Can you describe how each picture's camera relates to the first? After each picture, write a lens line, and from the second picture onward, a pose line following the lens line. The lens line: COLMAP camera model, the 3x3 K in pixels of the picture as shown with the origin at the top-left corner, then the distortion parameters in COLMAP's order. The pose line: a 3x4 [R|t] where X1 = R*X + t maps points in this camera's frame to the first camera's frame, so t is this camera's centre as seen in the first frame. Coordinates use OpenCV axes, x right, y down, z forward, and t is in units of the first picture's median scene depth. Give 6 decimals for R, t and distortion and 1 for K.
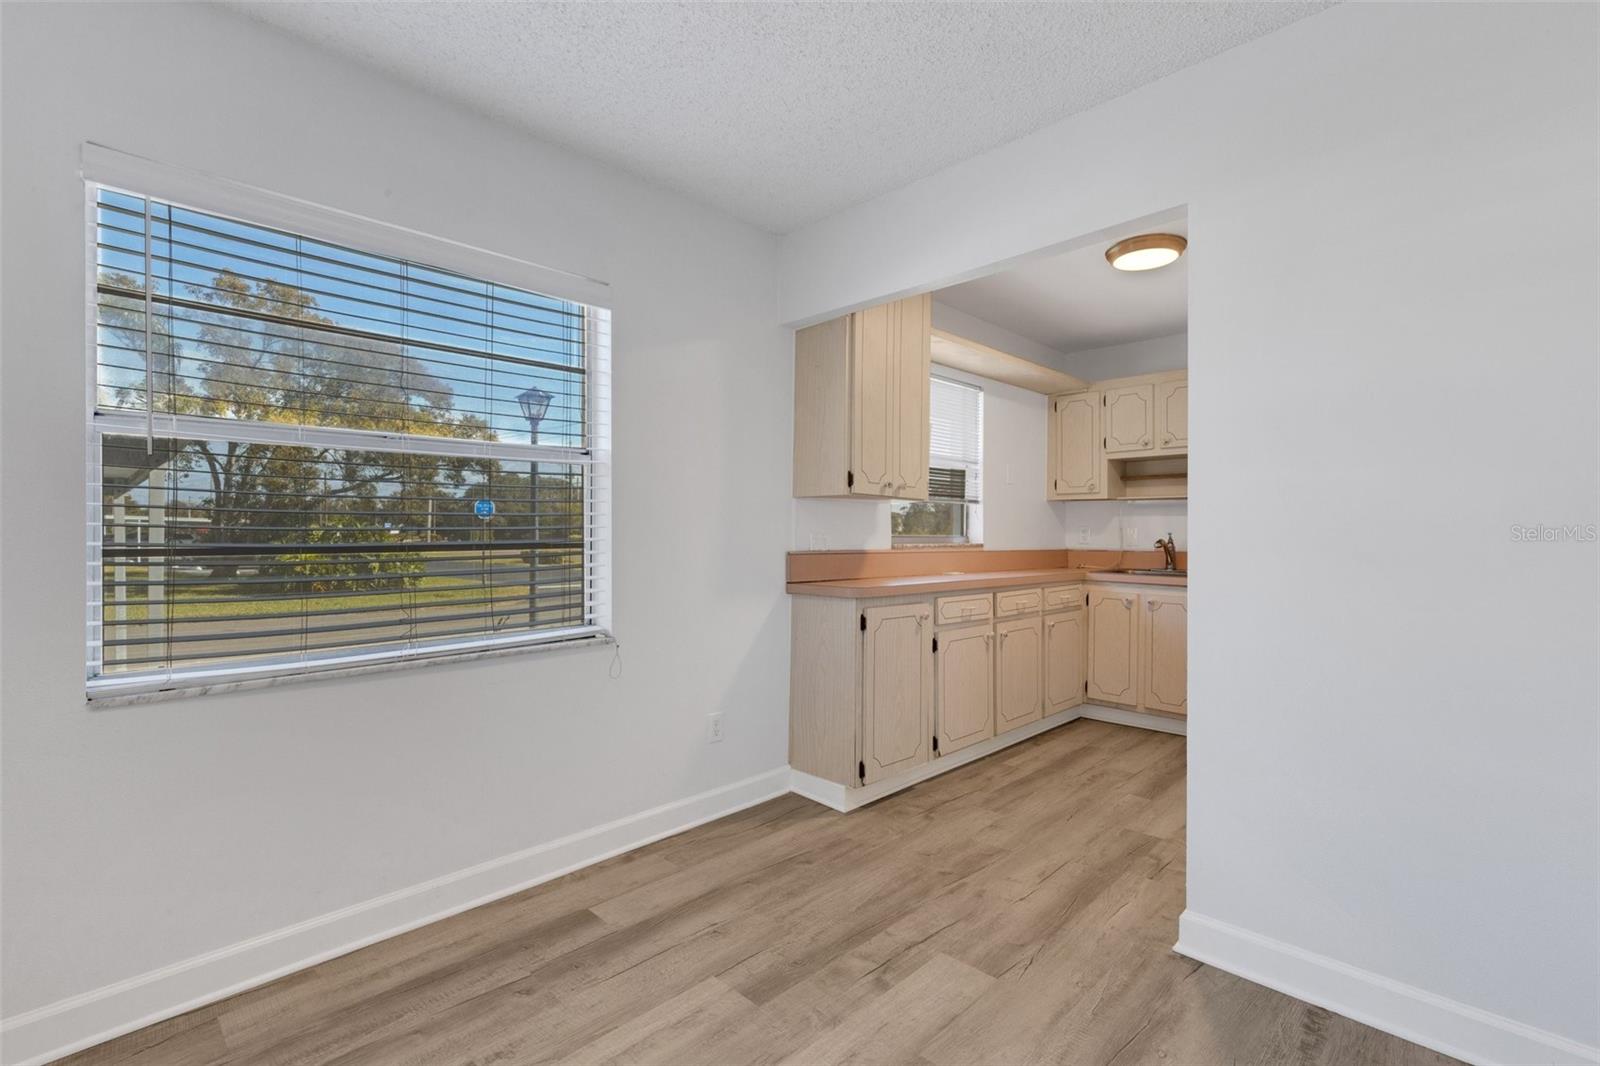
lens RADIAL K [[727.5, 0, 804.2], [0, 727.5, 532.8], [0, 0, 1]] dist [0.005494, 0.000314]
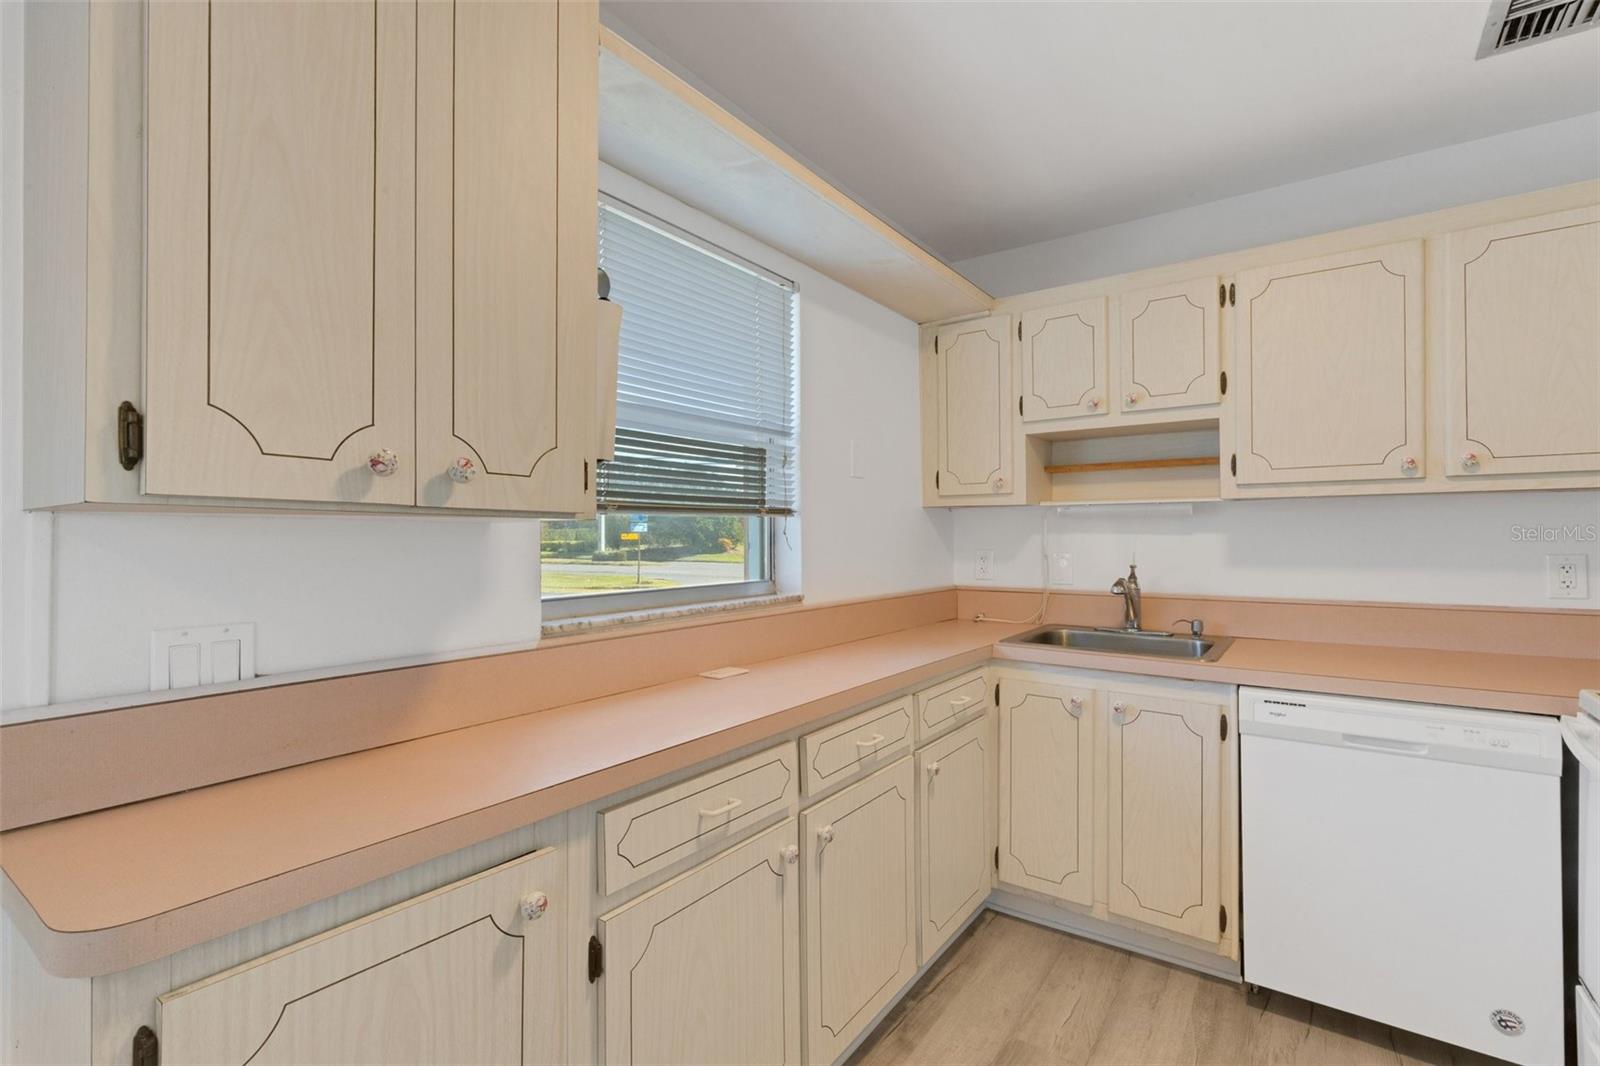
lens RADIAL K [[727.5, 0, 804.2], [0, 727.5, 532.8], [0, 0, 1]] dist [0.005494, 0.000314]
pose [[0.987602, -0.007100, 0.156820, 0.245242], [0.007124, 0.999975, 0.000410, -0.040539], [-0.156819, 0.000713, 0.987627, 0.729877]]
